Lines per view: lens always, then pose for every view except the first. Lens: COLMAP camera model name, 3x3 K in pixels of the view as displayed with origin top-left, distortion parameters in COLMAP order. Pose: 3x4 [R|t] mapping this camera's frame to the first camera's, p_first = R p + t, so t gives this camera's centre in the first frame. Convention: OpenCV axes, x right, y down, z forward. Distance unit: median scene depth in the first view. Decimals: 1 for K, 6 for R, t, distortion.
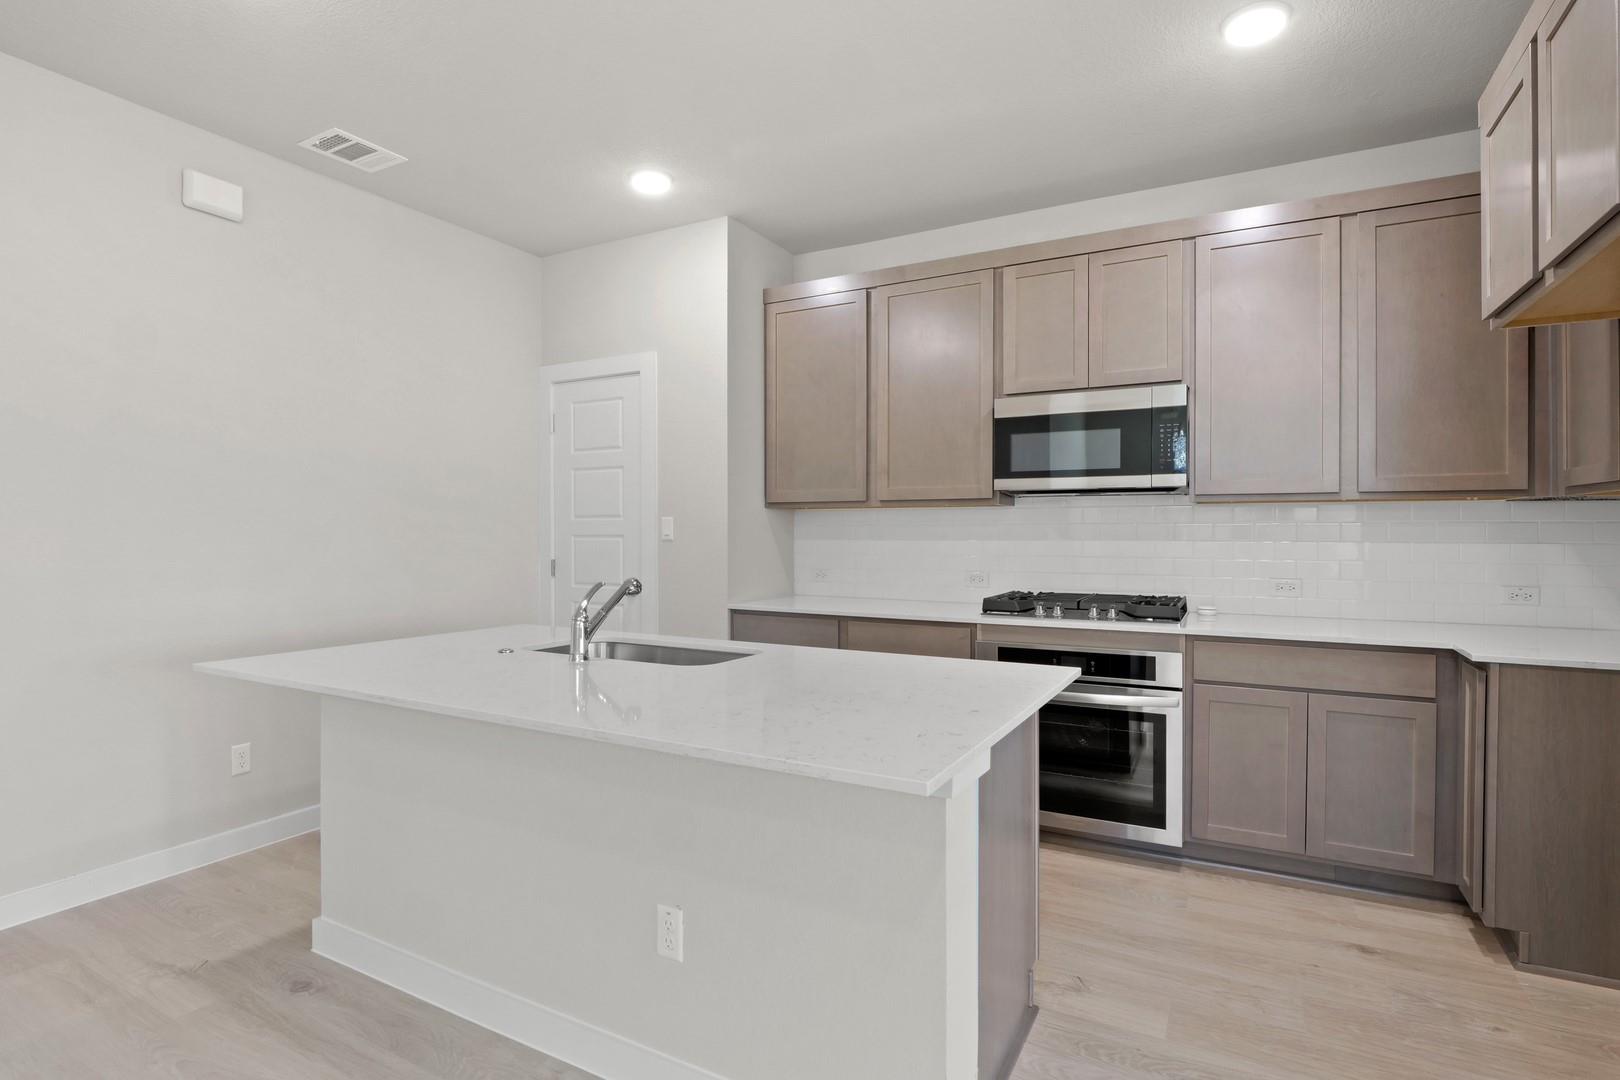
lens RADIAL K [[802.5, 0, 789.2], [0, 802.5, 530.1], [0, 0, 1]] dist [-0.030690, 0.000368]
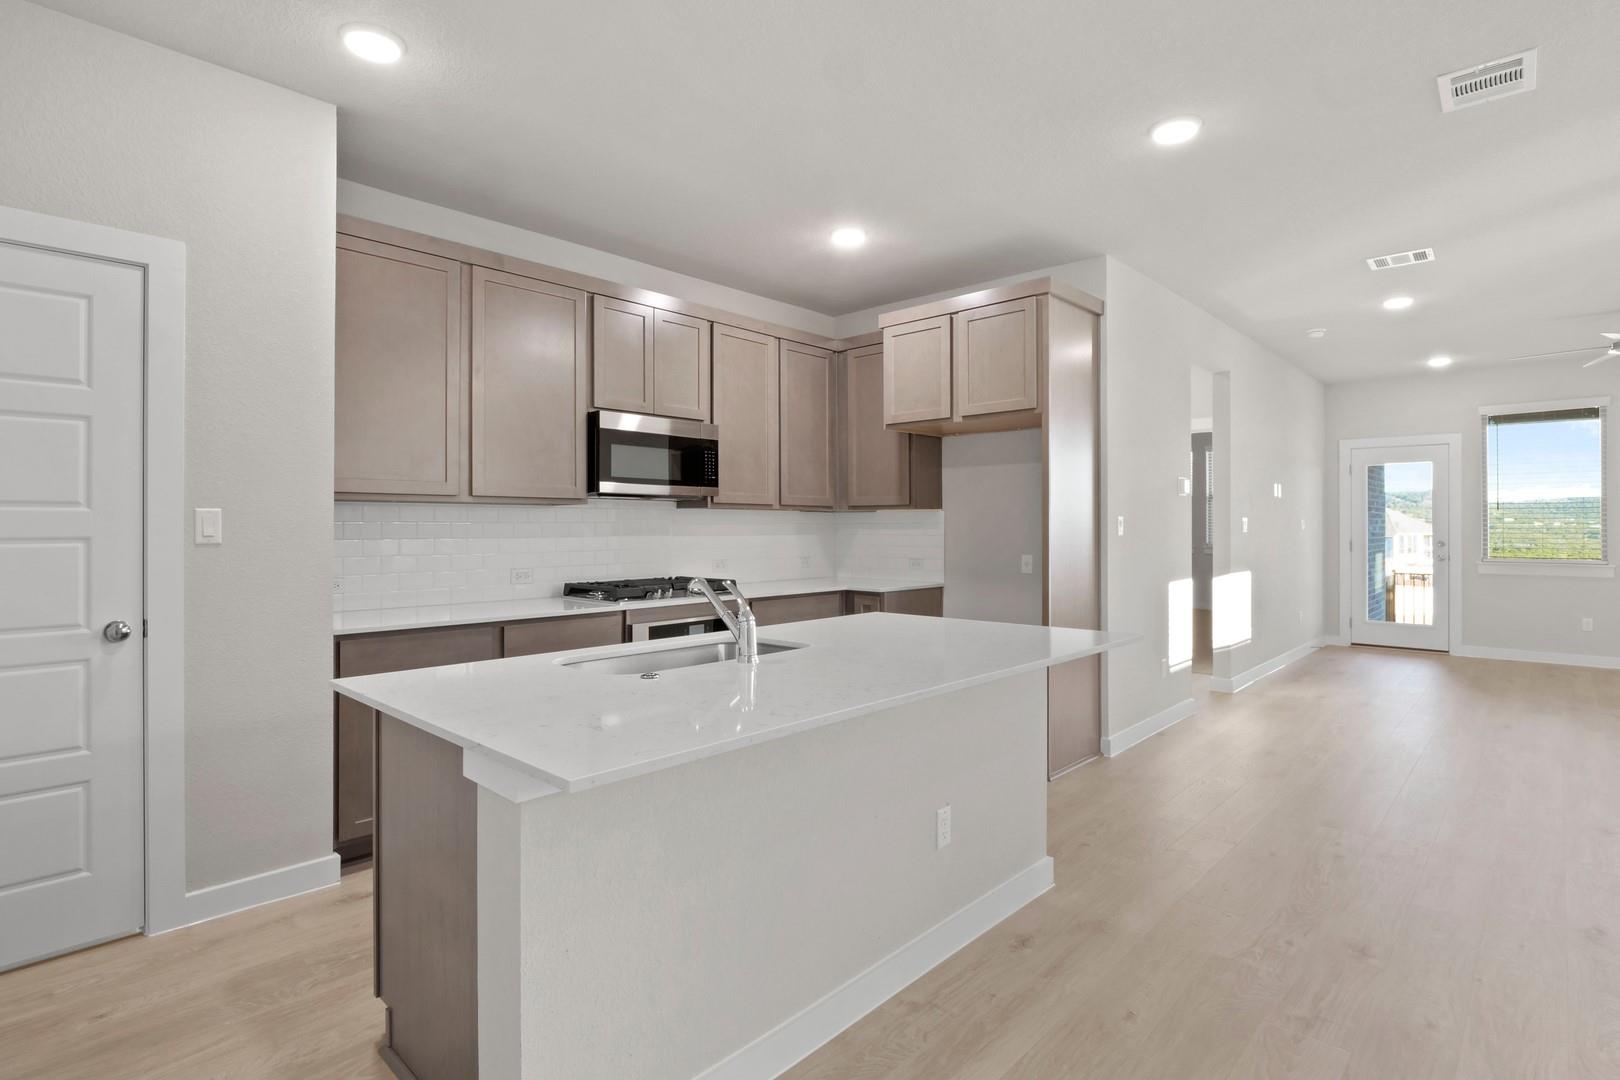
lens RADIAL K [[802.5, 0, 789.2], [0, 802.5, 530.1], [0, 0, 1]] dist [-0.030690, 0.000368]
pose [[0.264724, -0.003489, 0.964318, -0.720415], [0.001474, 0.999994, 0.003213, -0.000224], [-0.964323, 0.000571, 0.264727, 0.424655]]
